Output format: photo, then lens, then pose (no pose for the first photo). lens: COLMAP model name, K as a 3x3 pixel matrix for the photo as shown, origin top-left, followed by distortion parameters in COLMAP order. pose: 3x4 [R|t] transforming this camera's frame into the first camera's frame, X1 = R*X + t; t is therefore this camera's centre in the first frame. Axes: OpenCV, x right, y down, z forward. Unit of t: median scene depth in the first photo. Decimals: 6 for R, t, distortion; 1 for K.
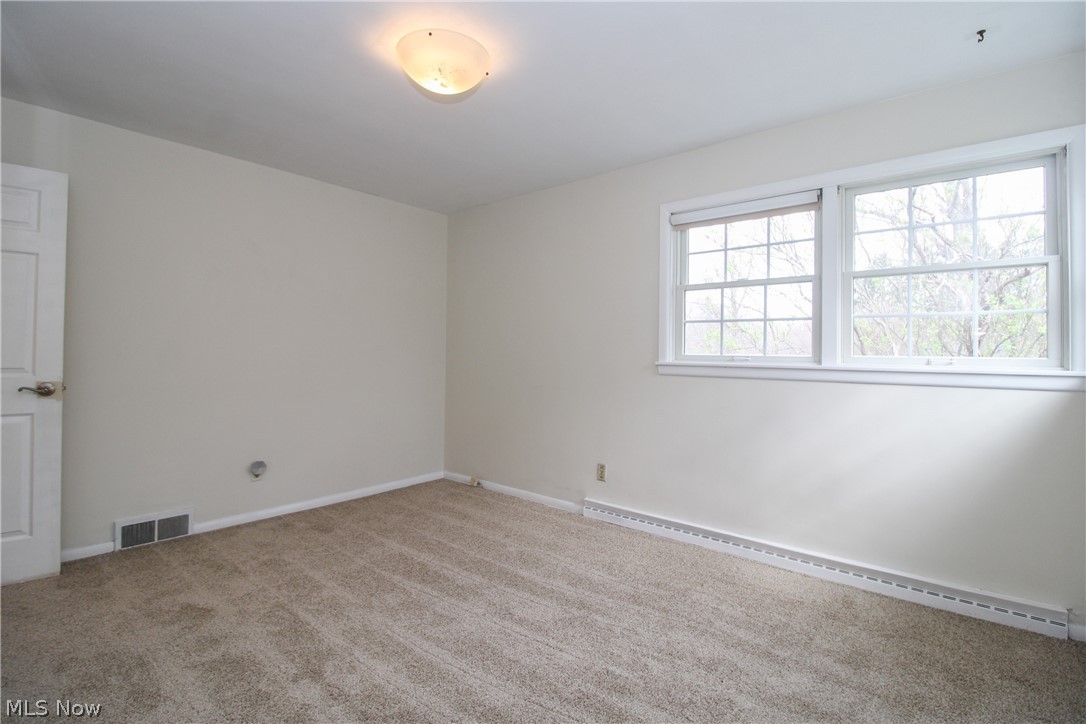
lens RADIAL K [[502.7, 0, 546.4], [0, 502.7, 345.5], [0, 0, 1]] dist [-0.014203, 0.000003]
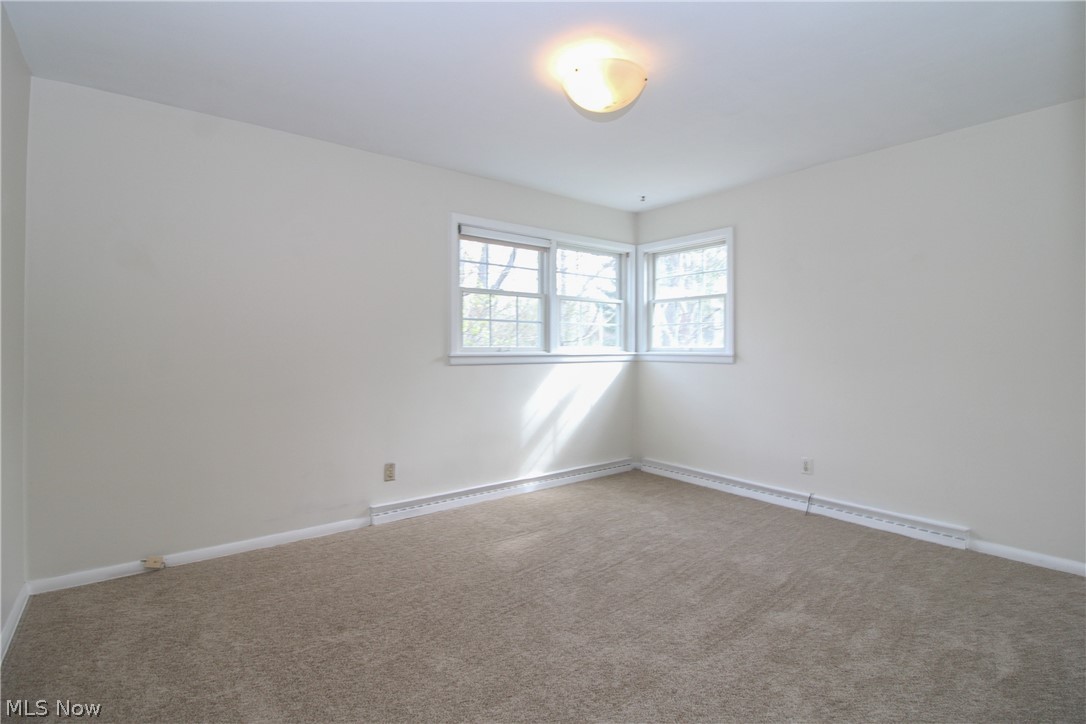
lens RADIAL K [[502.7, 0, 546.4], [0, 502.7, 345.5], [0, 0, 1]] dist [-0.014203, 0.000003]
pose [[0.214104, -0.008227, 0.976776, -0.848993], [-0.013278, 0.999848, 0.011332, -0.001035], [-0.976721, -0.015396, 0.213963, 0.577334]]
